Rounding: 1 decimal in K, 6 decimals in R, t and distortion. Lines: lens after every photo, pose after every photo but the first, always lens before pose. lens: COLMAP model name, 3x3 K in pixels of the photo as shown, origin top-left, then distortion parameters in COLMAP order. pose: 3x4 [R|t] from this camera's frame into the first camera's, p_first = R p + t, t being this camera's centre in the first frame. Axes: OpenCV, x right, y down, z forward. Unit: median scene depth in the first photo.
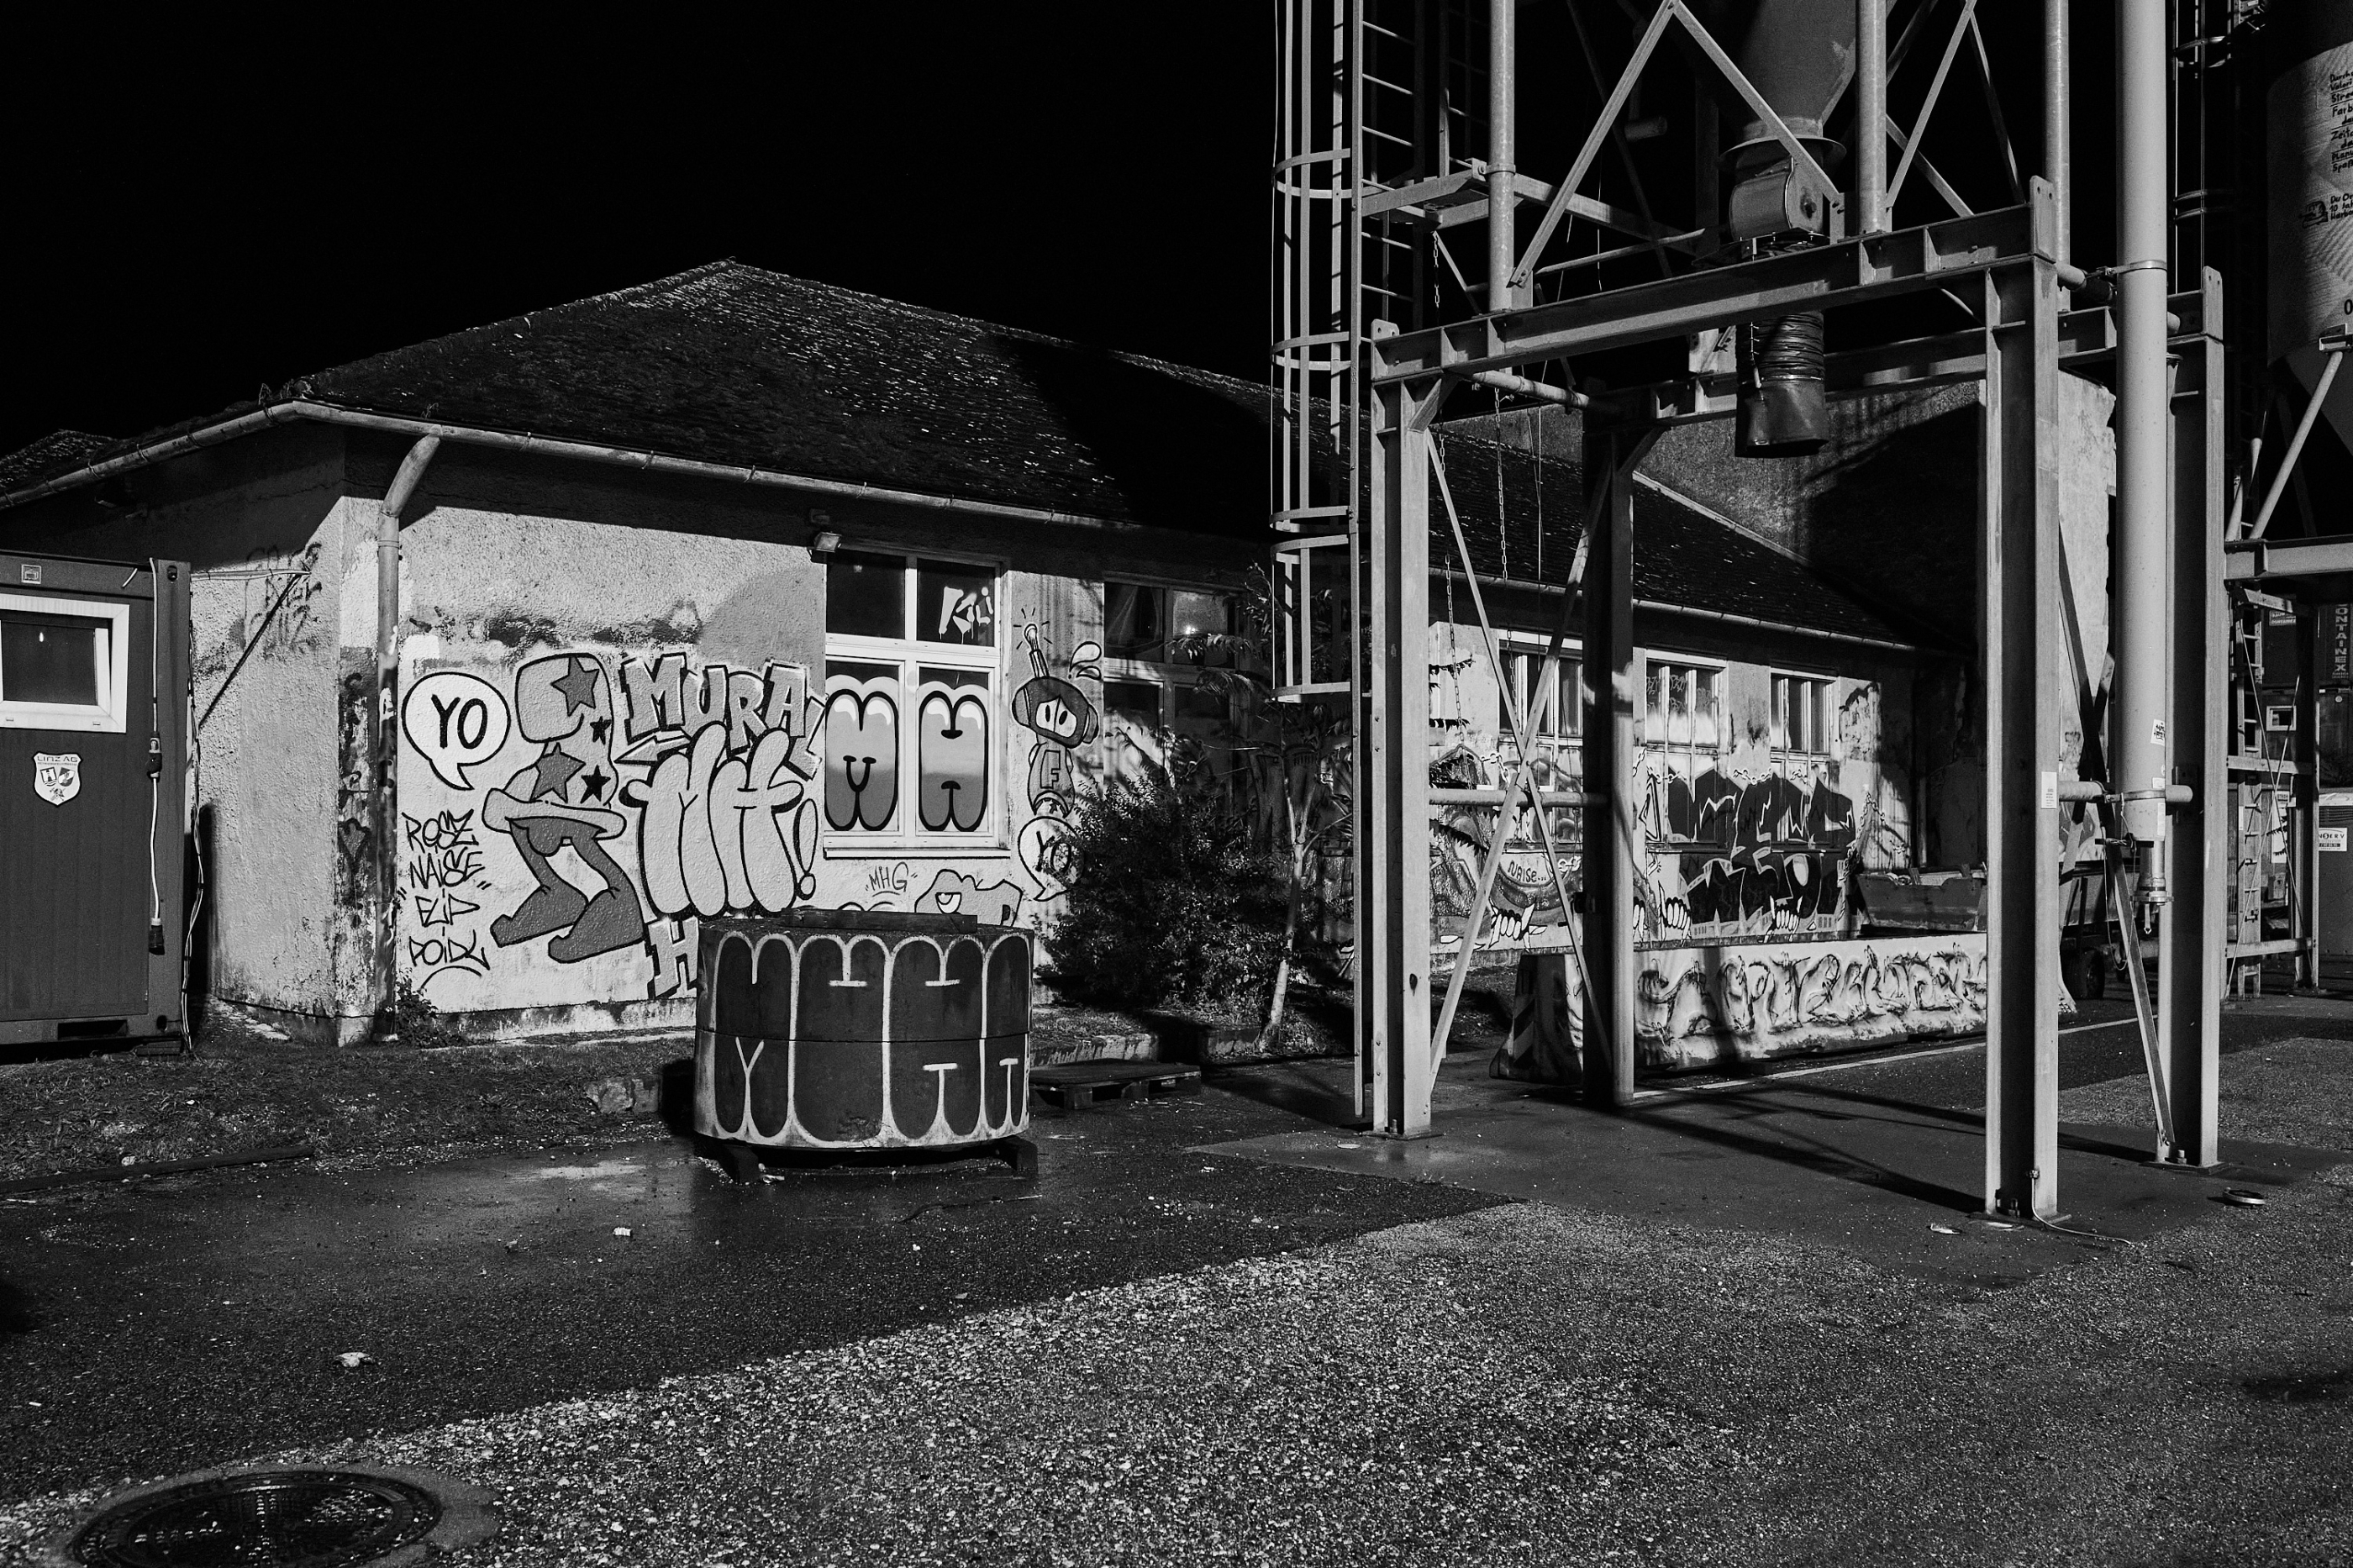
lens RADIAL K [[2127.2, 0, 1176.5], [0, 2127.2, 784.0], [0, 0, 1]] dist [-0.005023, -0.001312]
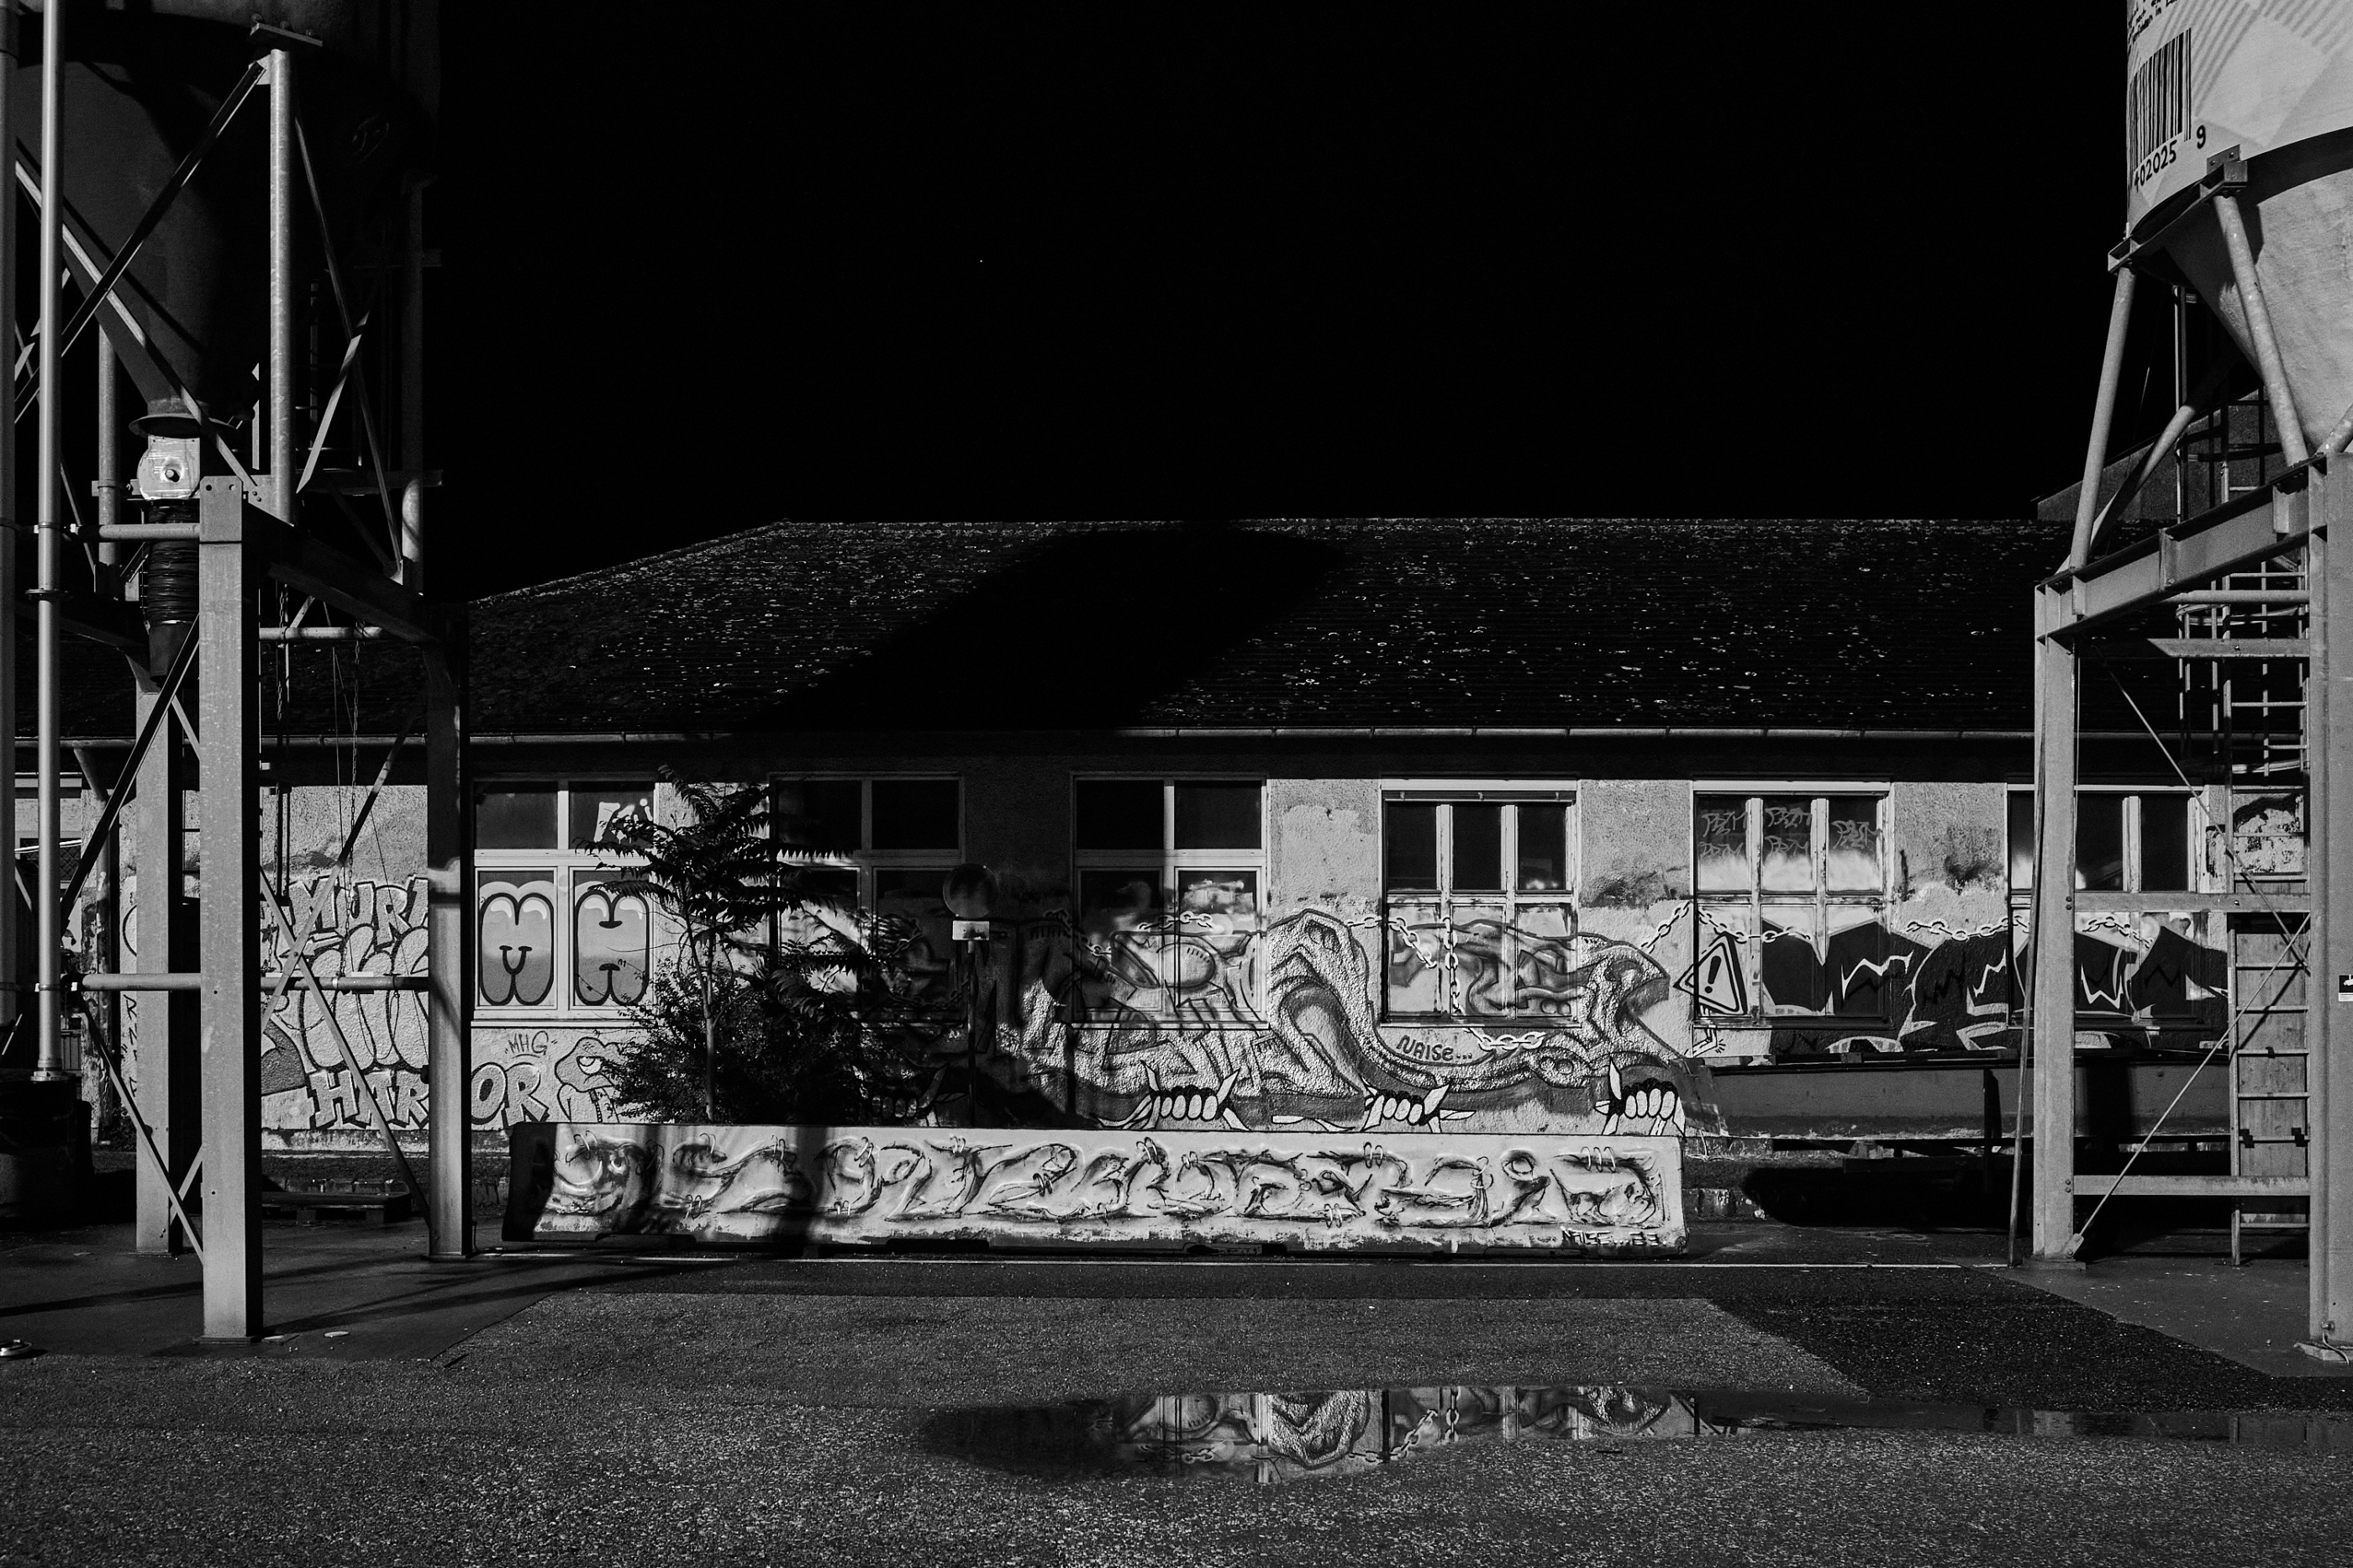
lens RADIAL K [[2213.7, 0, 1176.7], [0, 2213.7, 946.9], [0, 0, 1]] dist [-0.027753, -0.002868]
pose [[0.674947, -0.017198, -0.737666, 1.047851], [0.019623, 0.999793, -0.005355, 0.002122], [0.737606, -0.010861, 0.675144, 0.403619]]
